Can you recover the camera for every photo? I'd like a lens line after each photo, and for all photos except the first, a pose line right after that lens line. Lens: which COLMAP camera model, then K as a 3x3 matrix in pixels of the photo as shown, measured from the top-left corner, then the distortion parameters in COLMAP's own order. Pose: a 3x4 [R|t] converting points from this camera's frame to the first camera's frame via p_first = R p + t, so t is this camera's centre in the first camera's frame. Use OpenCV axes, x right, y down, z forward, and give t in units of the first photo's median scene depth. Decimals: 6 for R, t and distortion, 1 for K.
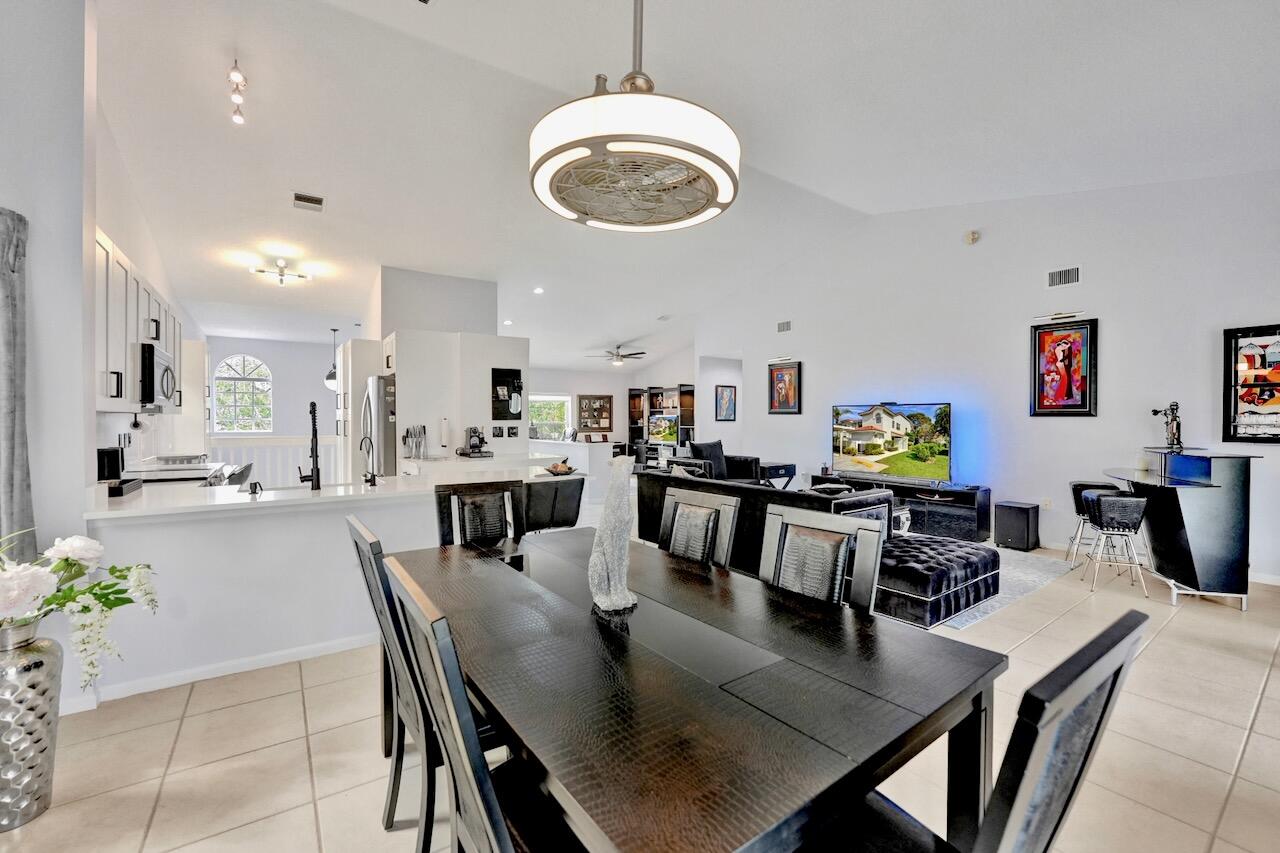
lens RADIAL K [[526.3, 0, 638.8], [0, 526.3, 420.6], [0, 0, 1]] dist [-0.001457, 0.000196]
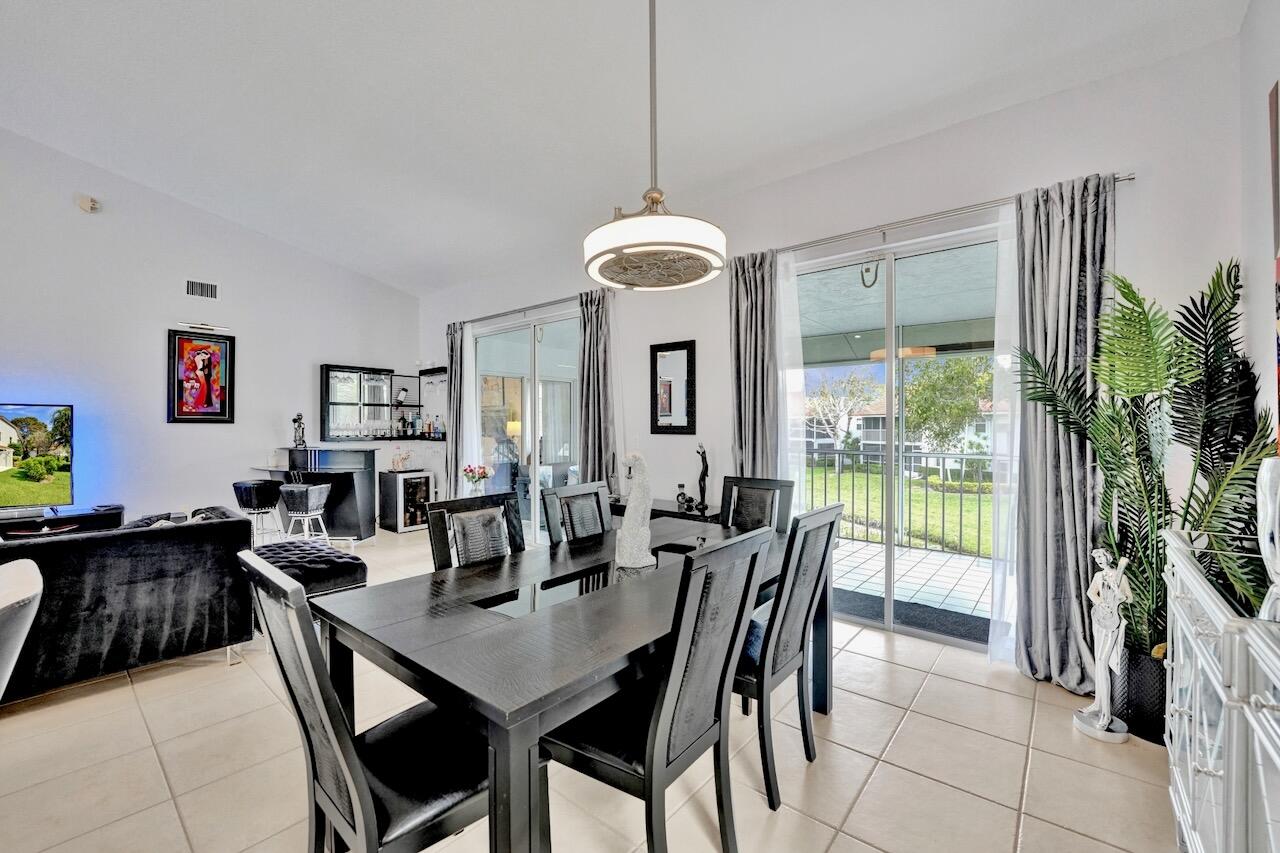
lens RADIAL K [[526.3, 0, 639.0], [0, 526.3, 430.4], [0, 0, 1]] dist [-0.001457, 0.000196]
pose [[-0.195201, -0.003158, 0.980758, -0.380627], [0.000606, 0.999994, 0.003340, 0.003803], [-0.980763, 0.001246, -0.195198, 0.346987]]
